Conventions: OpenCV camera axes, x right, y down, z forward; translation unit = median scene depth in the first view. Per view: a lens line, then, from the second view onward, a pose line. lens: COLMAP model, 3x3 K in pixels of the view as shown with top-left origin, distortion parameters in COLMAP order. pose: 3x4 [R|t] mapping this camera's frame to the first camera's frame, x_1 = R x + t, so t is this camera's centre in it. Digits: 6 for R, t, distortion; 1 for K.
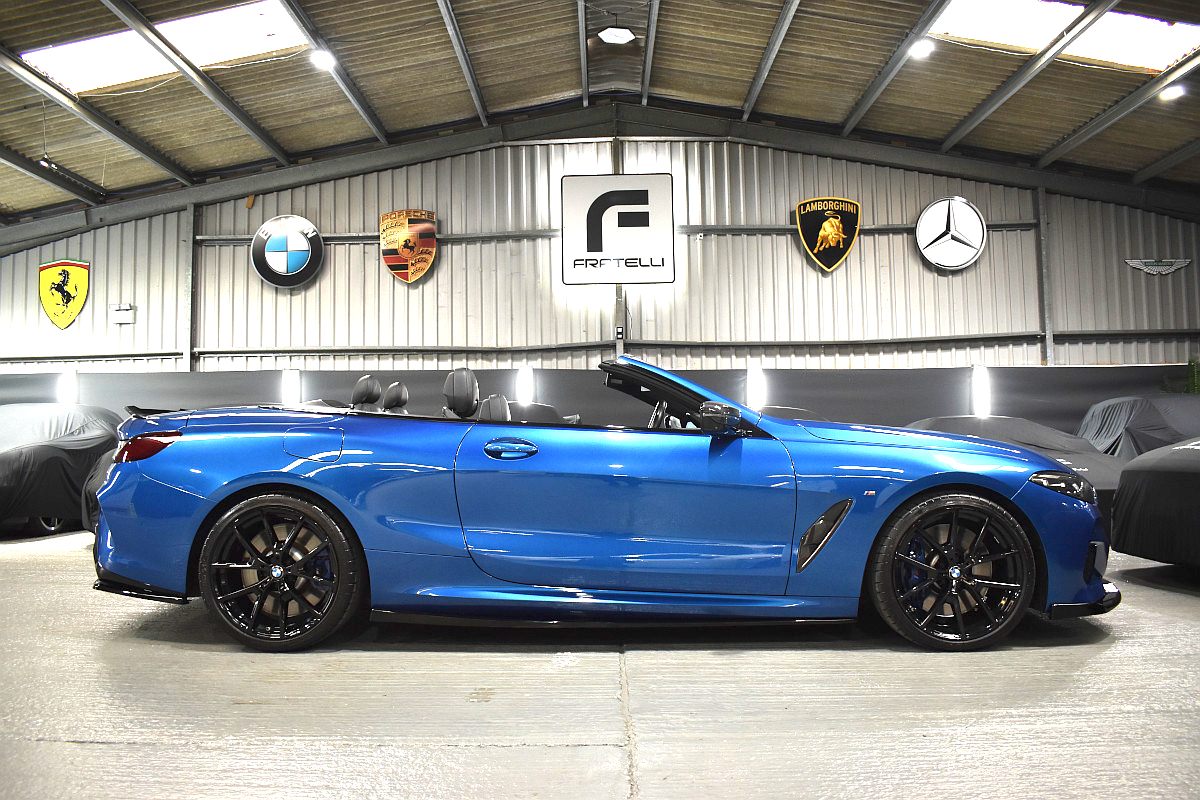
lens RADIAL K [[930.9, 0, 604.5], [0, 930.9, 408.8], [0, 0, 1]] dist [-0.100432, 0.037200]
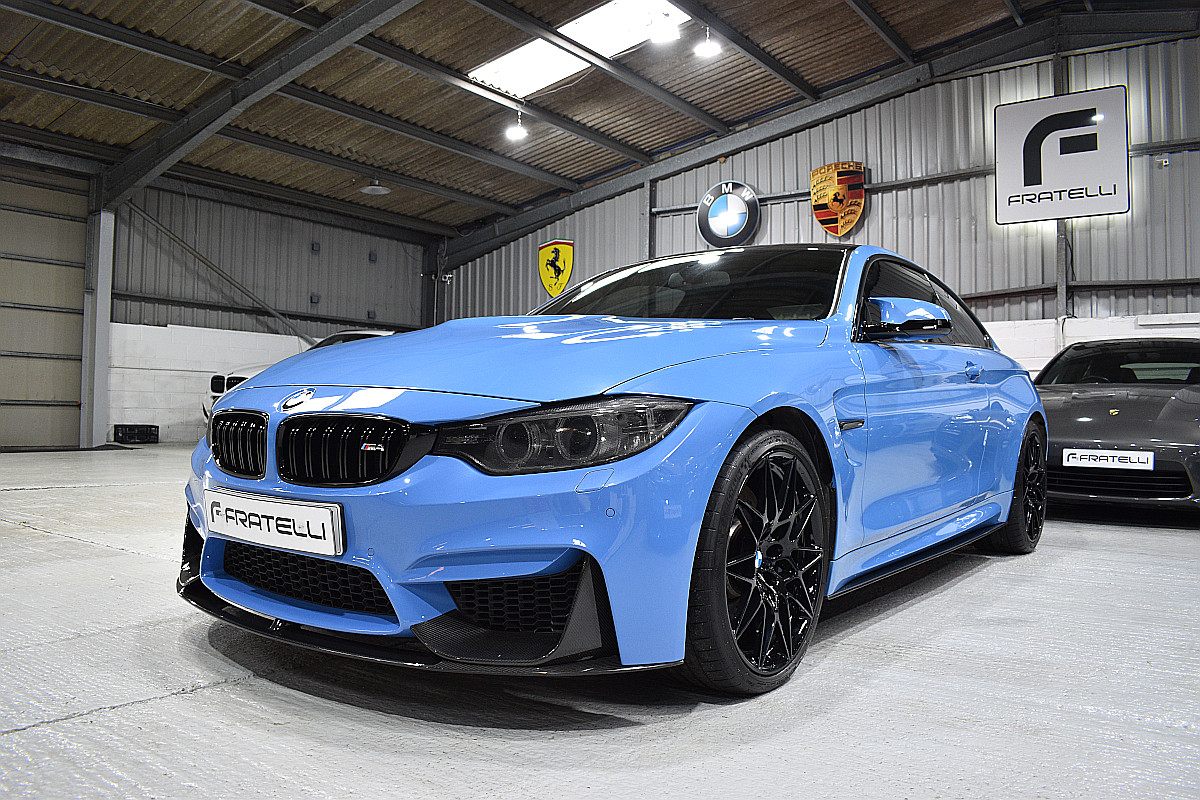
lens RADIAL K [[936.9, 0, 595.1], [0, 936.9, 400.1], [0, 0, 1]] dist [-0.112731, 0.039049]
pose [[0.807315, 0.012093, -0.589997, 0.168104], [0.003780, 0.999664, 0.025661, 0.014117], [0.590109, -0.022947, 0.806998, 0.034604]]
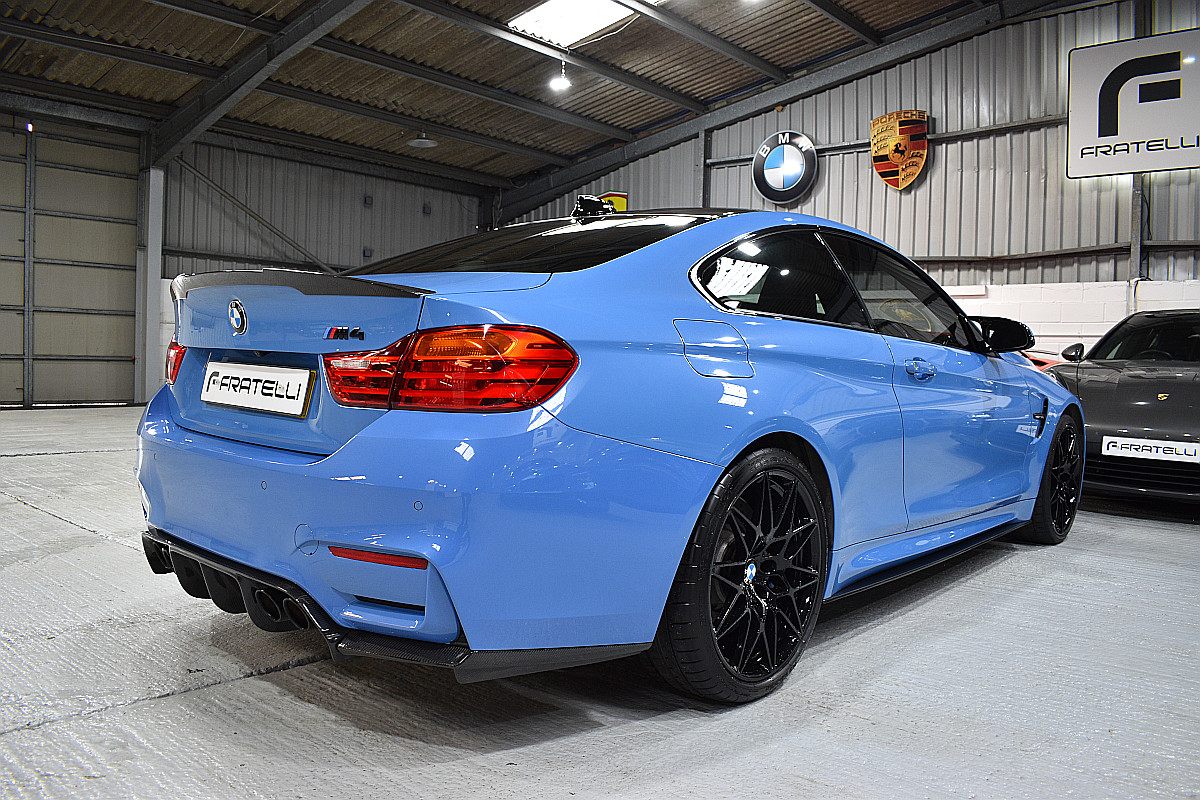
lens RADIAL K [[932.8, 0, 596.8], [0, 932.8, 402.0], [0, 0, 1]] dist [-0.109257, 0.032815]
pose [[0.751387, 0.060395, -0.657092, 0.186157], [-0.003282, 0.996132, 0.087805, -0.000779], [0.659853, -0.063819, 0.748679, 0.078809]]
